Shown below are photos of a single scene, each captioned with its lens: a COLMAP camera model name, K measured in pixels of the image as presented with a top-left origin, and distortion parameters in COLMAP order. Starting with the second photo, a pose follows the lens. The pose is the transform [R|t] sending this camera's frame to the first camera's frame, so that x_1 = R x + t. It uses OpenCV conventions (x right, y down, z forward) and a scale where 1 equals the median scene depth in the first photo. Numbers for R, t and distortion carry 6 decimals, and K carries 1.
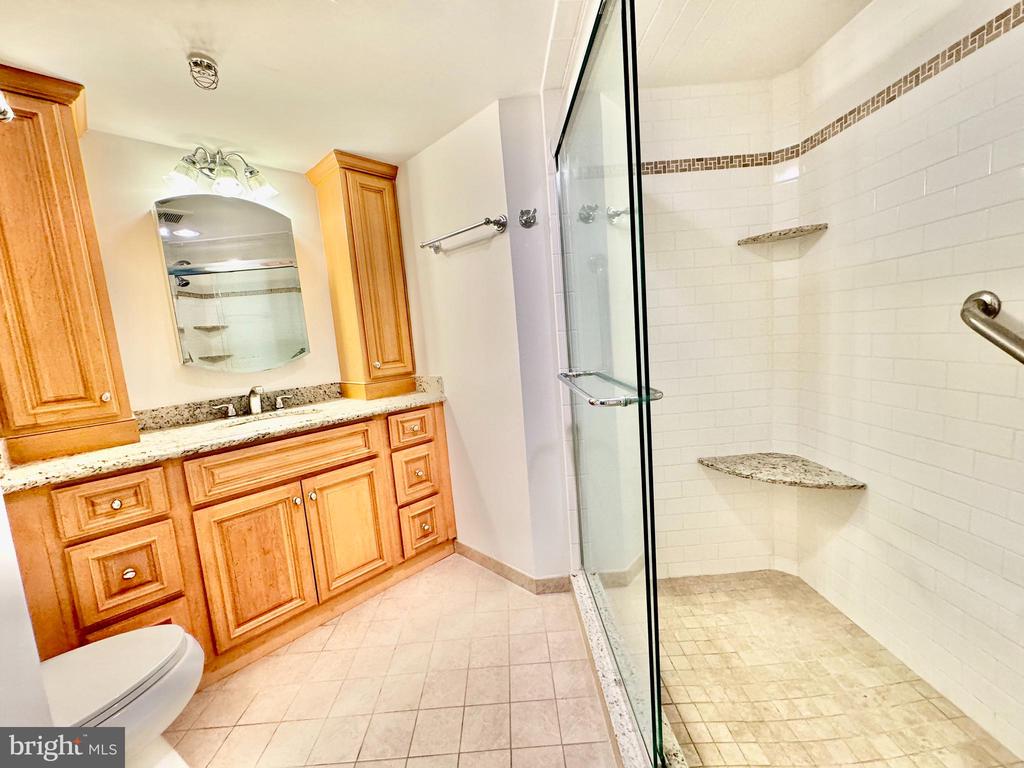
lens RADIAL K [[411.4, 0, 509.7], [0, 411.4, 383.3], [0, 0, 1]] dist [0.001670, 0.000421]
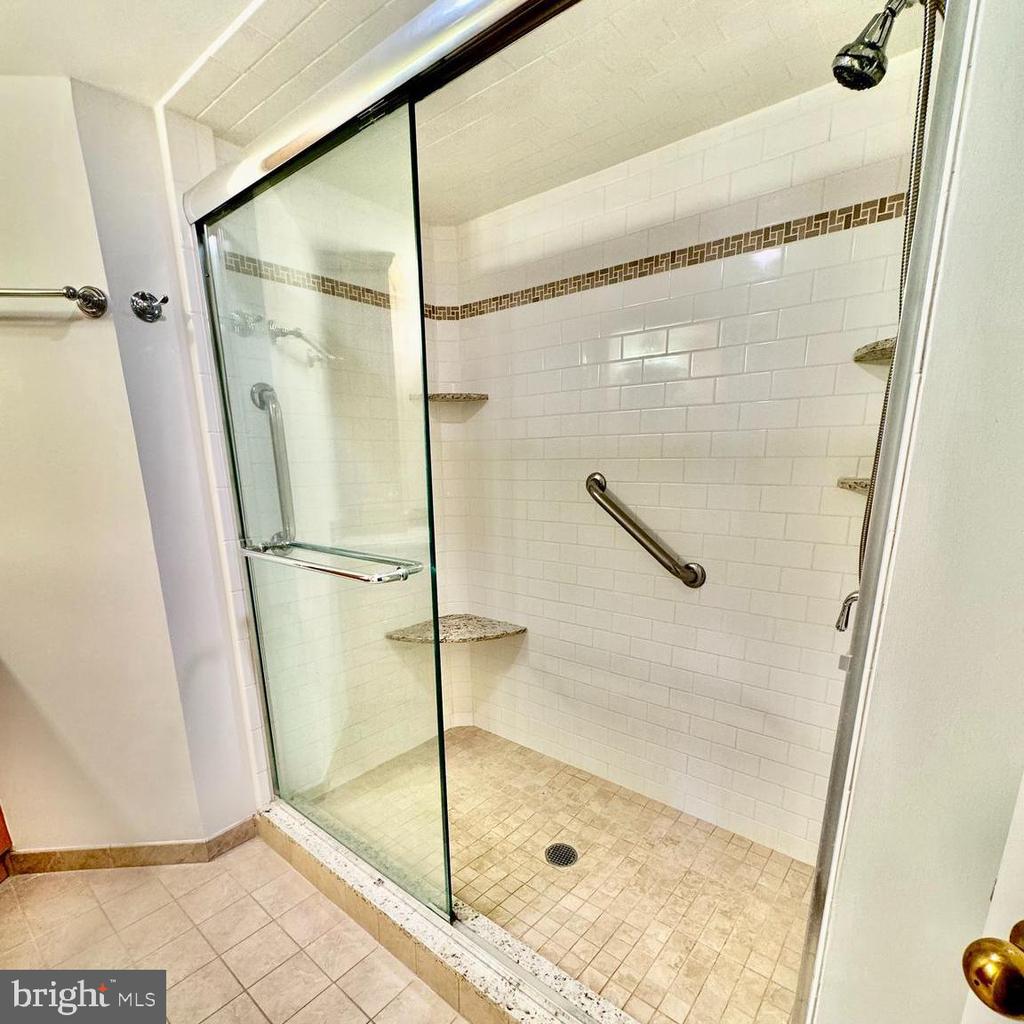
lens RADIAL K [[556.9, 0, 510.7], [0, 556.9, 598.5], [0, 0, 1]] dist [-0.000317, 0.003150]
pose [[0.649145, -0.121098, 0.750963, -0.329158], [0.053990, 0.992092, 0.113312, -0.021428], [-0.758746, -0.033012, 0.650550, -0.005569]]
